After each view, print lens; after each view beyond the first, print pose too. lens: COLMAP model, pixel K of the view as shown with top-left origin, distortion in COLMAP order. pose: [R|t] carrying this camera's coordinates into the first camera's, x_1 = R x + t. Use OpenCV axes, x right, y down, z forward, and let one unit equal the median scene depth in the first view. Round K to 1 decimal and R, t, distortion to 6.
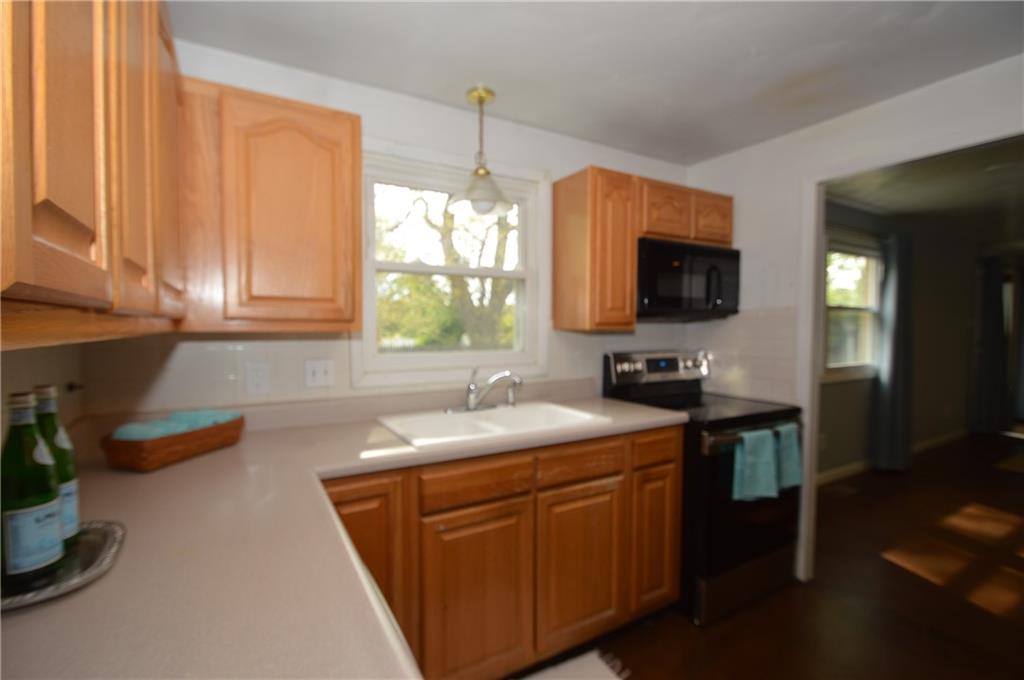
lens RADIAL K [[450.1, 0, 491.4], [0, 450.1, 342.2], [0, 0, 1]] dist [-0.004682, -0.006304]
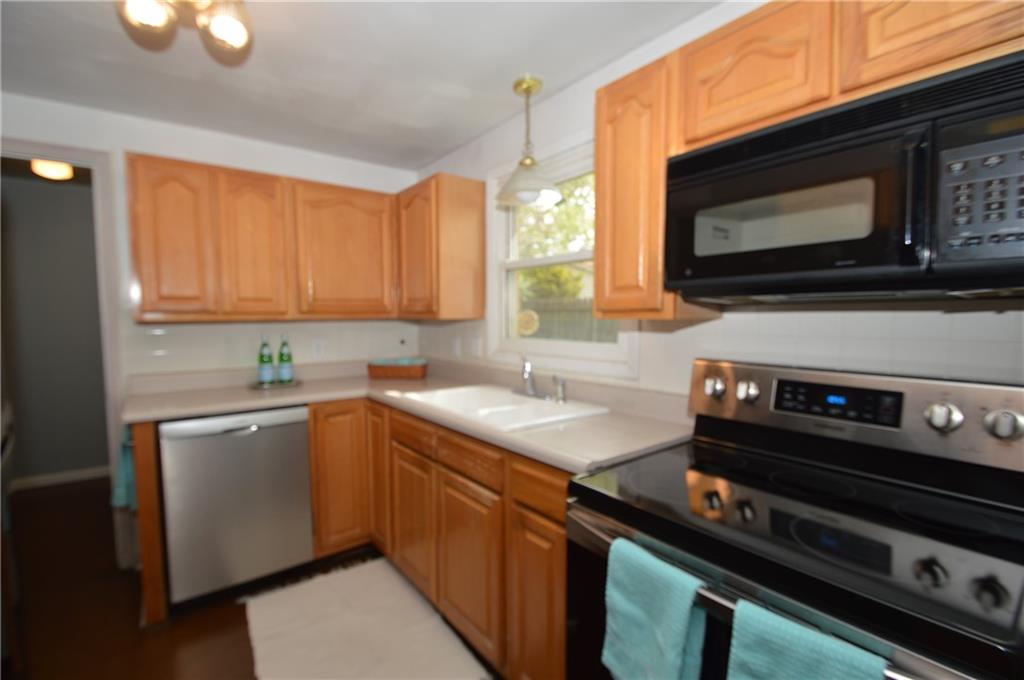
lens RADIAL K [[450.1, 0, 513.5], [0, 450.1, 343.1], [0, 0, 1]] dist [-0.004682, -0.006304]
pose [[0.171647, 0.060937, -0.983272, 0.993429], [-0.027548, 0.997992, 0.057040, -0.029866], [0.984773, 0.017296, 0.172981, 0.801786]]
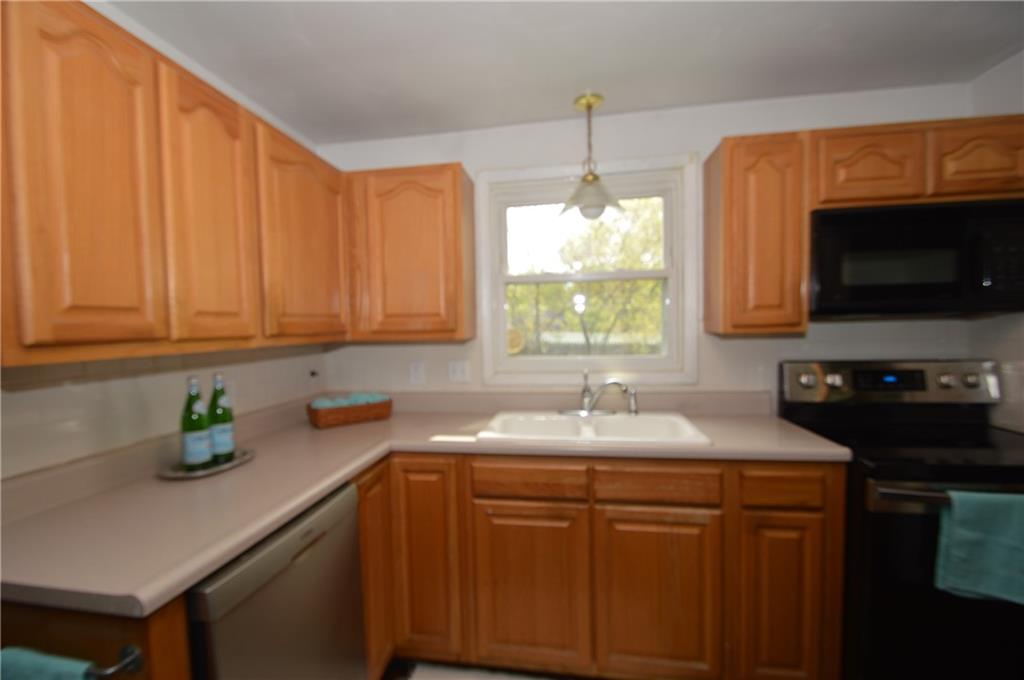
lens RADIAL K [[450.1, 0, 496.0], [0, 450.1, 341.0], [0, 0, 1]] dist [-0.004682, -0.006304]
pose [[0.780327, 0.002334, -0.625367, 0.443626], [0.001214, 0.999985, 0.005247, -0.019697], [0.625370, -0.004854, 0.780313, 0.084622]]
